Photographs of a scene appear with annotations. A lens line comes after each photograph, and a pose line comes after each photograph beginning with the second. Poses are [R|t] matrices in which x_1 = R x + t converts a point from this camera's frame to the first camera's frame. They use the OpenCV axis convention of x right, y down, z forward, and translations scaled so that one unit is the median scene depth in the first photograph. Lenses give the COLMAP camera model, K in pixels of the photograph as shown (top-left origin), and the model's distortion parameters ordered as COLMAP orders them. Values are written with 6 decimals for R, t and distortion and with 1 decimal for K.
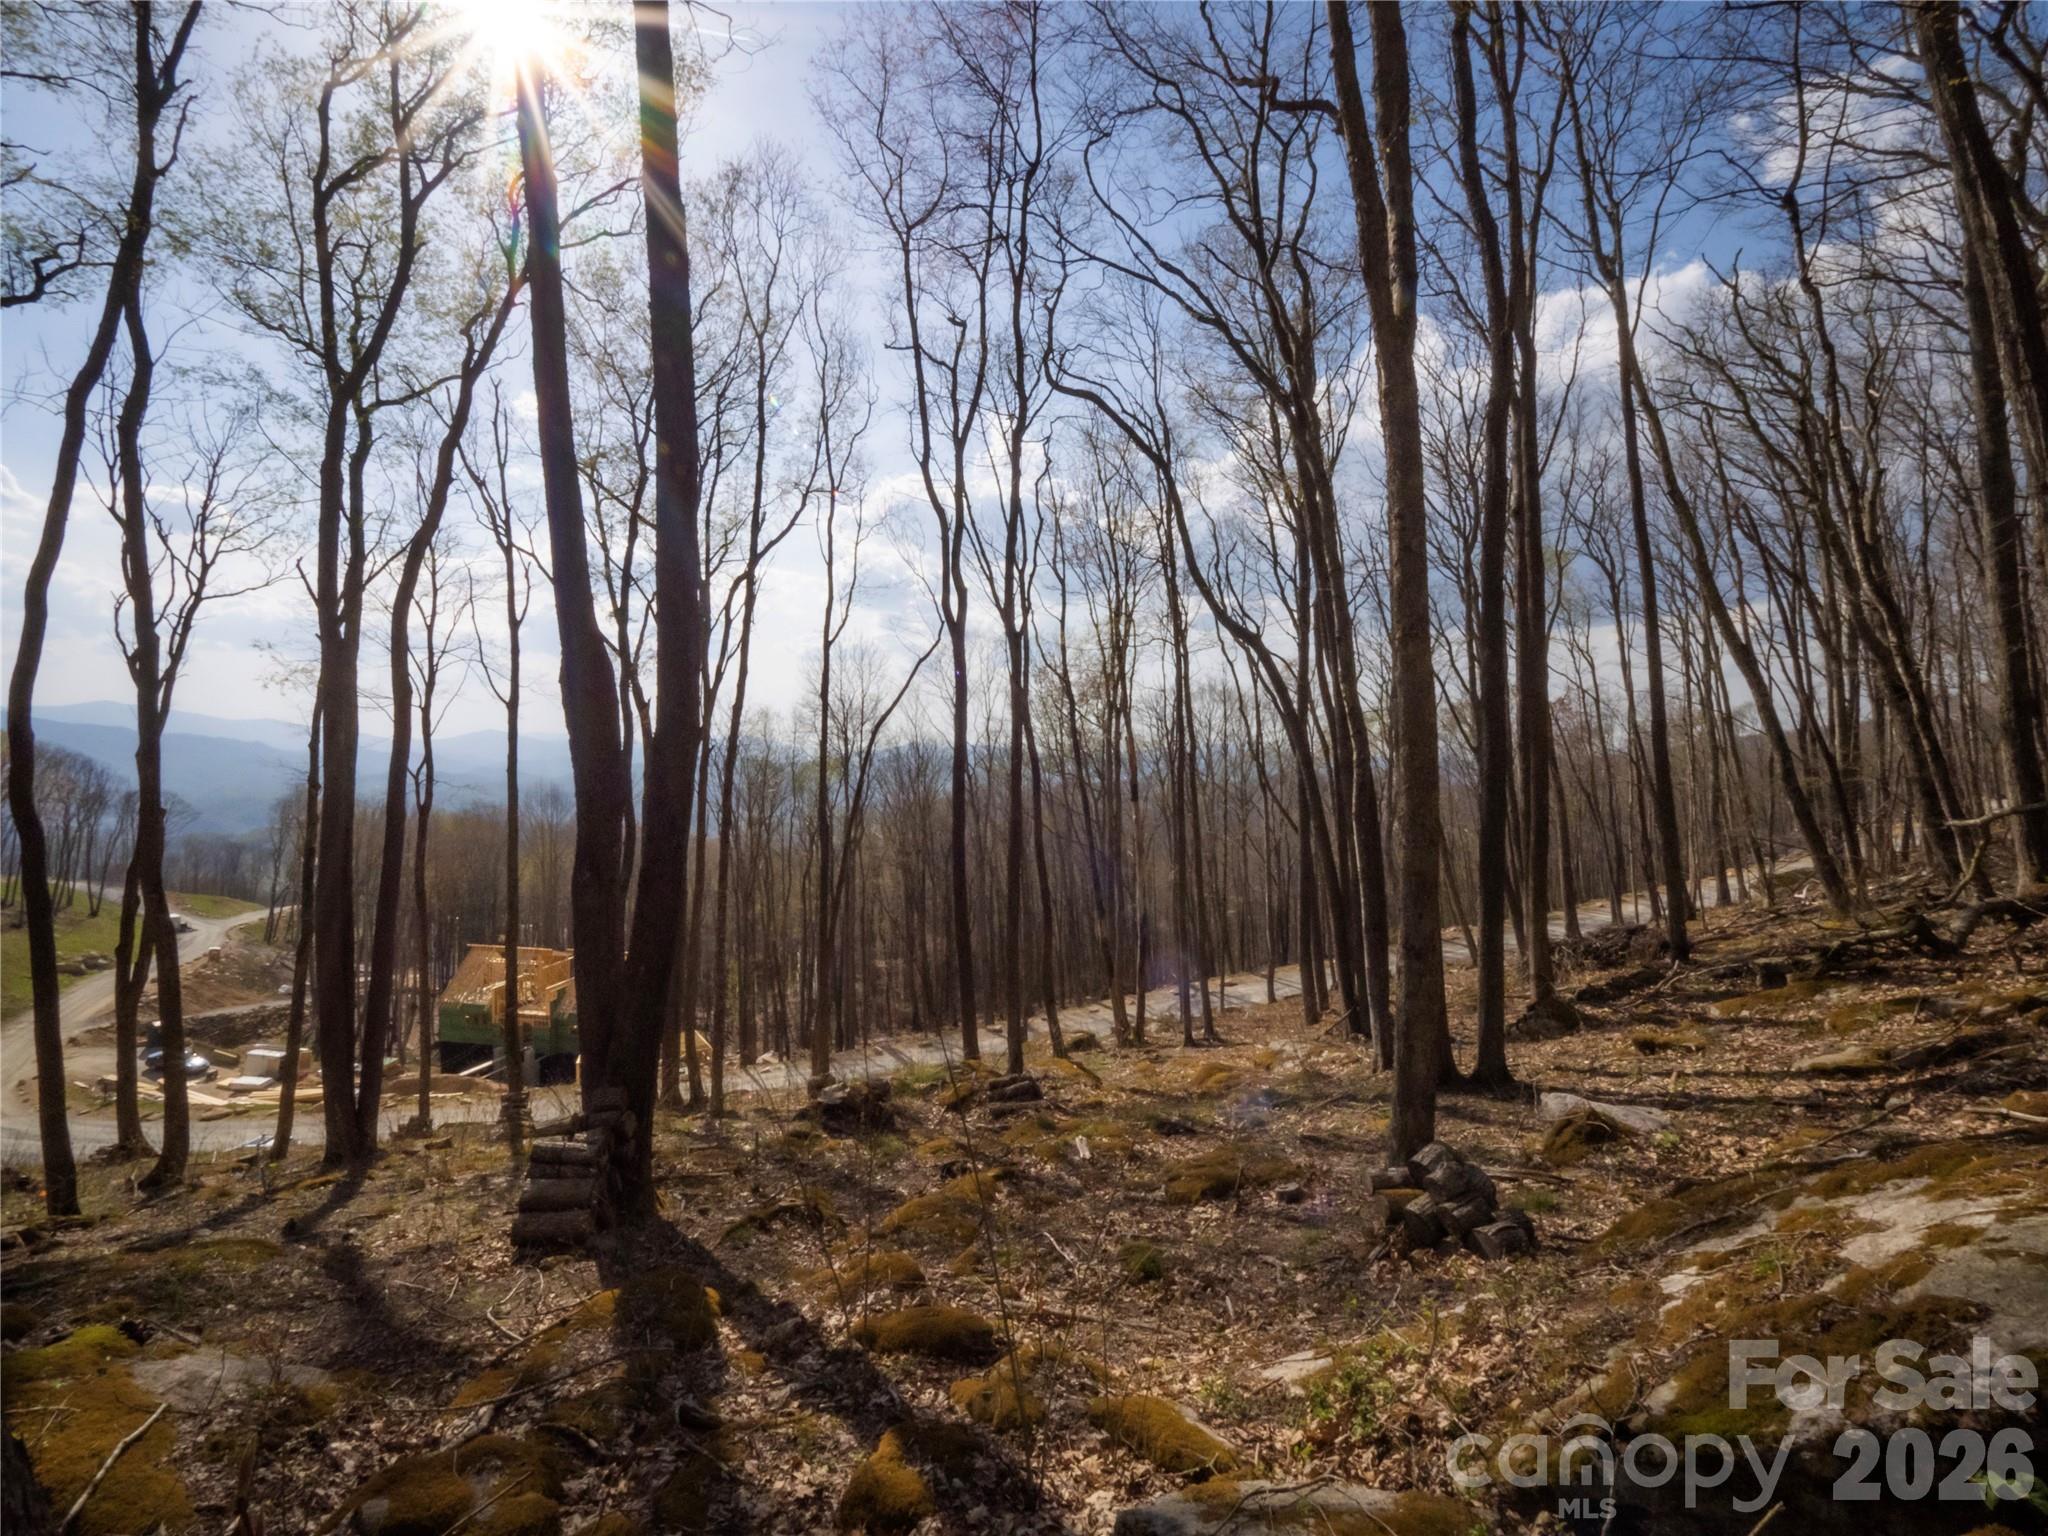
lens RADIAL K [[820.3, 0, 1024.0], [0, 820.3, 768.0], [0, 0, 1]] dist [-0.000129, -0.000029]
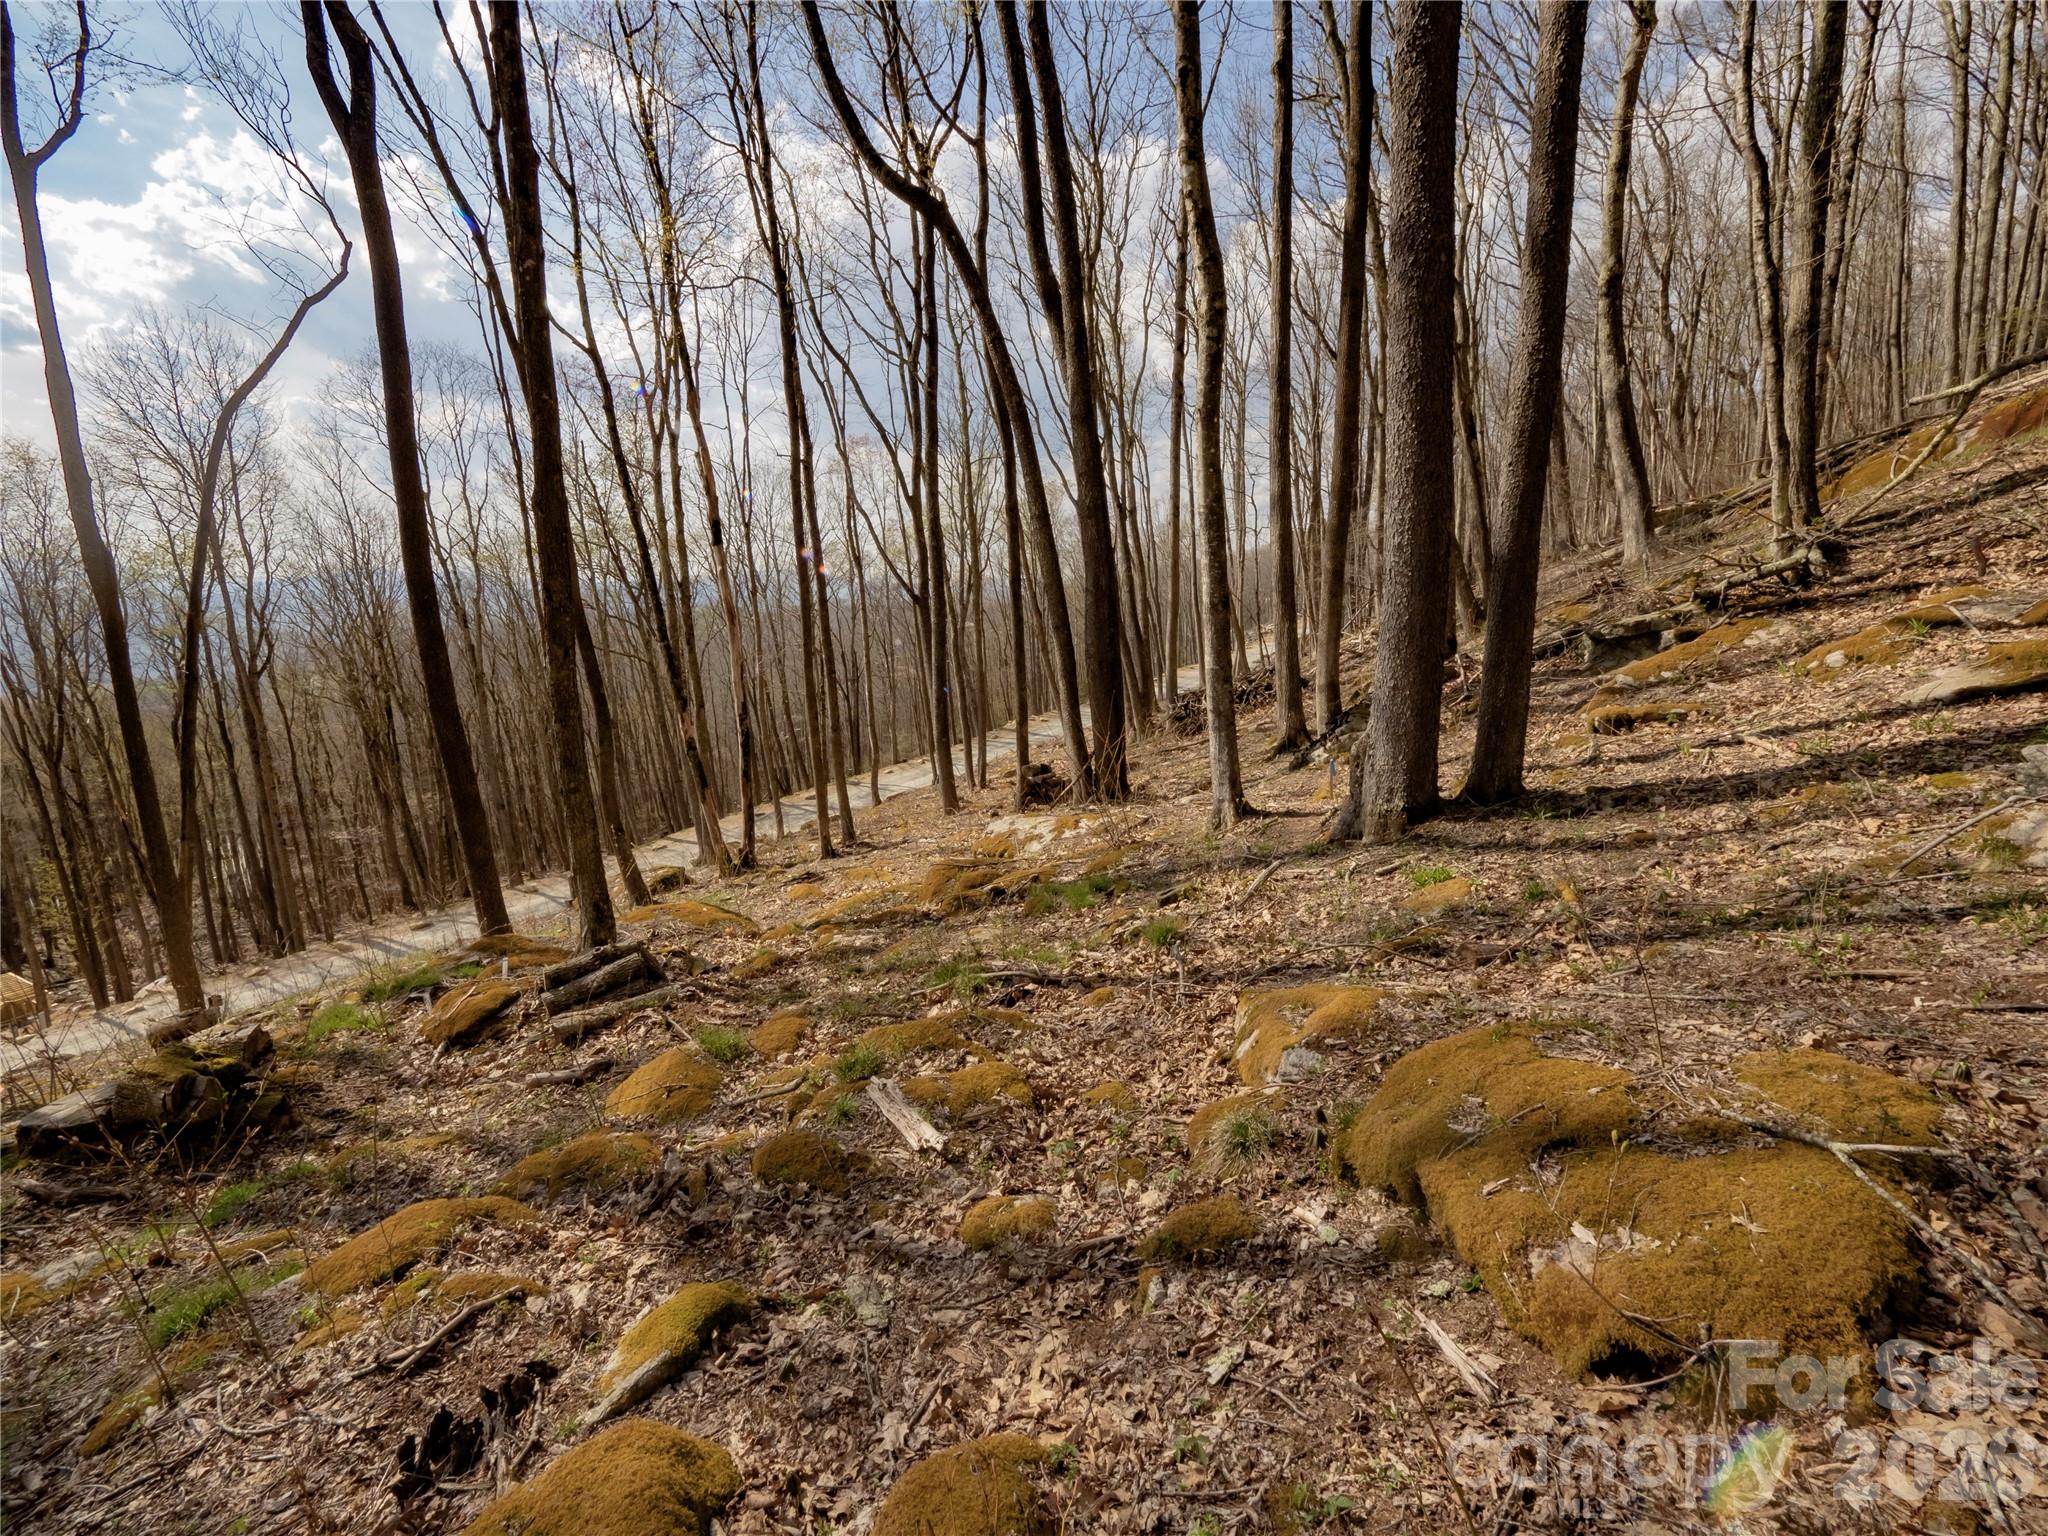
lens RADIAL K [[820.3, 0, 1024.0], [0, 820.3, 768.0], [0, 0, 1]] dist [-0.000129, -0.000029]
pose [[0.860934, -0.095961, 0.499583, -0.014417], [-0.008760, 0.979105, 0.203165, 0.078997], [-0.508640, -0.179288, 0.842105, 0.227982]]
